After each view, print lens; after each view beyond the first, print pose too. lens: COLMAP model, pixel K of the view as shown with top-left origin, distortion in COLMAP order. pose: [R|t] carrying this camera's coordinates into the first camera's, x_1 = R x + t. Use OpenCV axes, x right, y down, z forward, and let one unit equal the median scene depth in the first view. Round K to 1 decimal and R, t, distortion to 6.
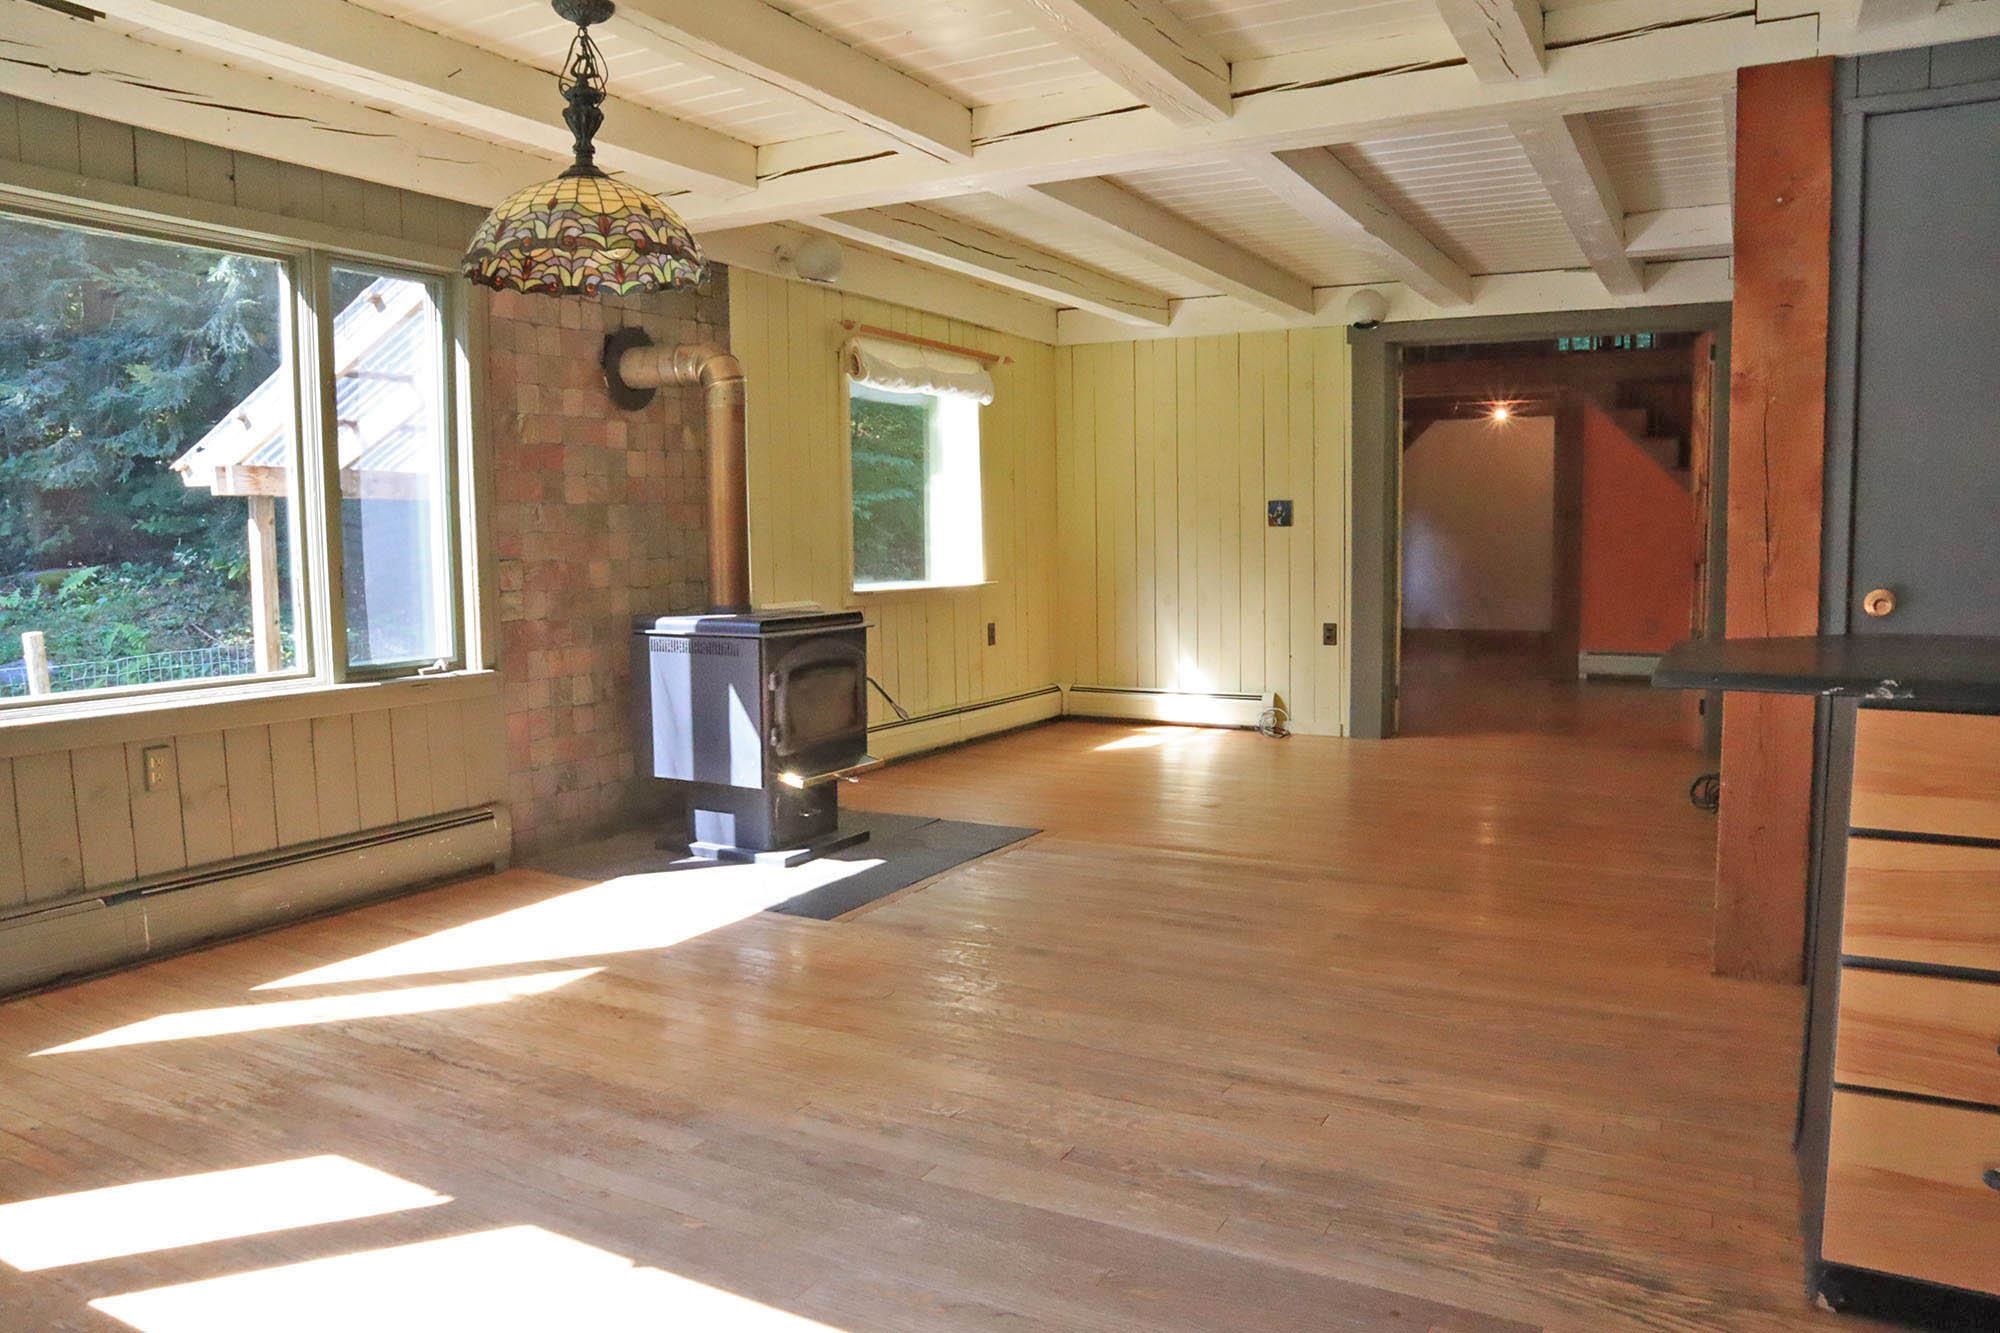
lens RADIAL K [[1416.3, 0, 1000.0], [0, 1416.3, 666.5], [0, 0, 1]] dist [-0.006265, -0.001784]
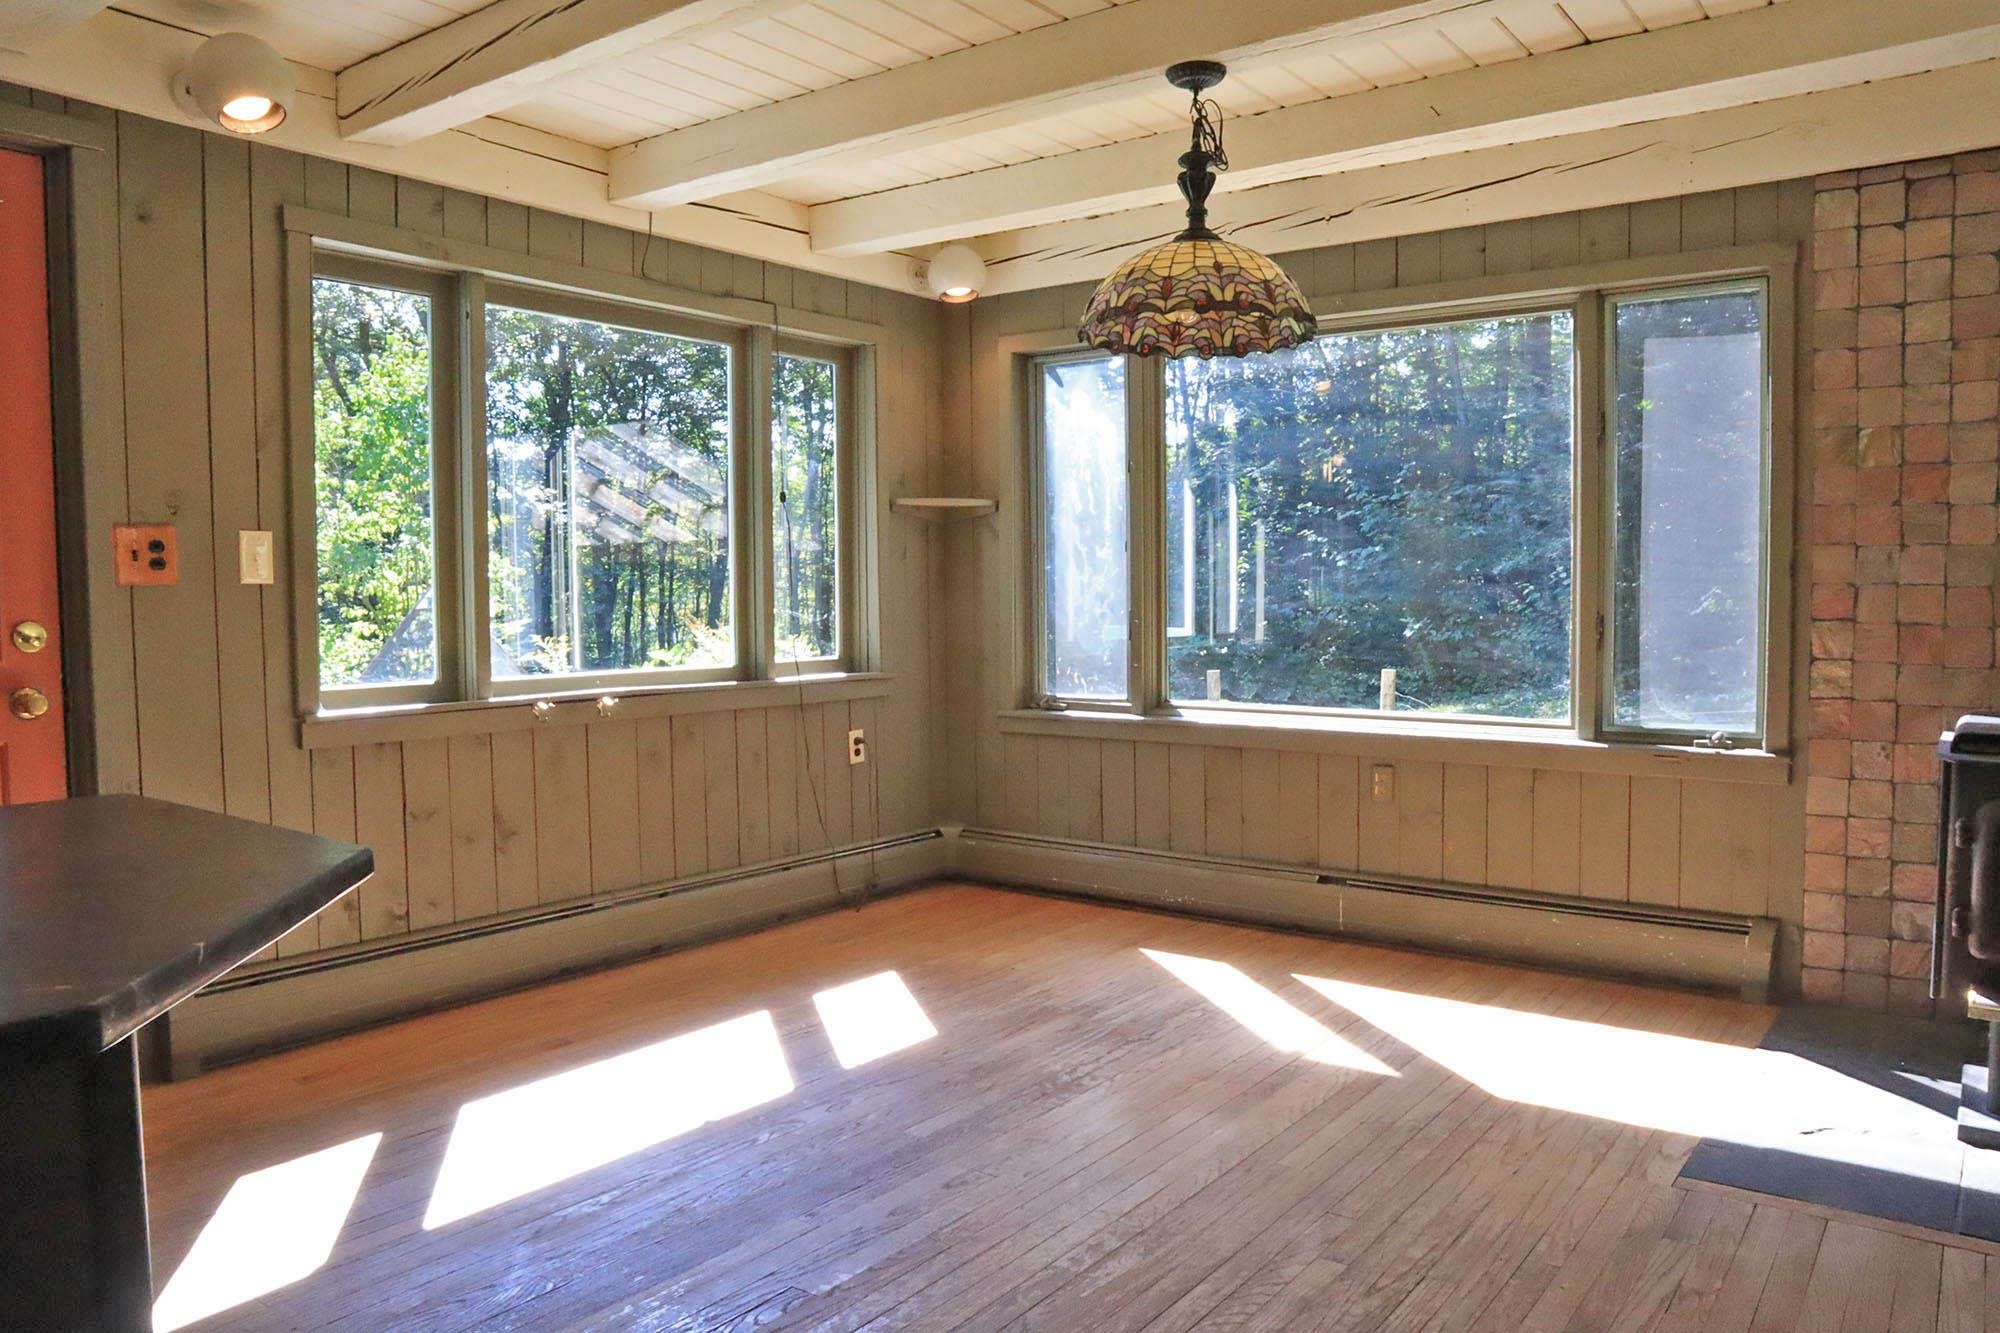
lens RADIAL K [[1449.2, 0, 1000.0], [0, 1449.2, 666.5], [0, 0, 1]] dist [-0.002793, -0.000848]
pose [[-0.130522, 0.065123, -0.989304, 0.665714], [-0.085074, 0.993424, 0.076618, -0.095041], [0.987789, 0.094165, -0.124124, 0.879592]]
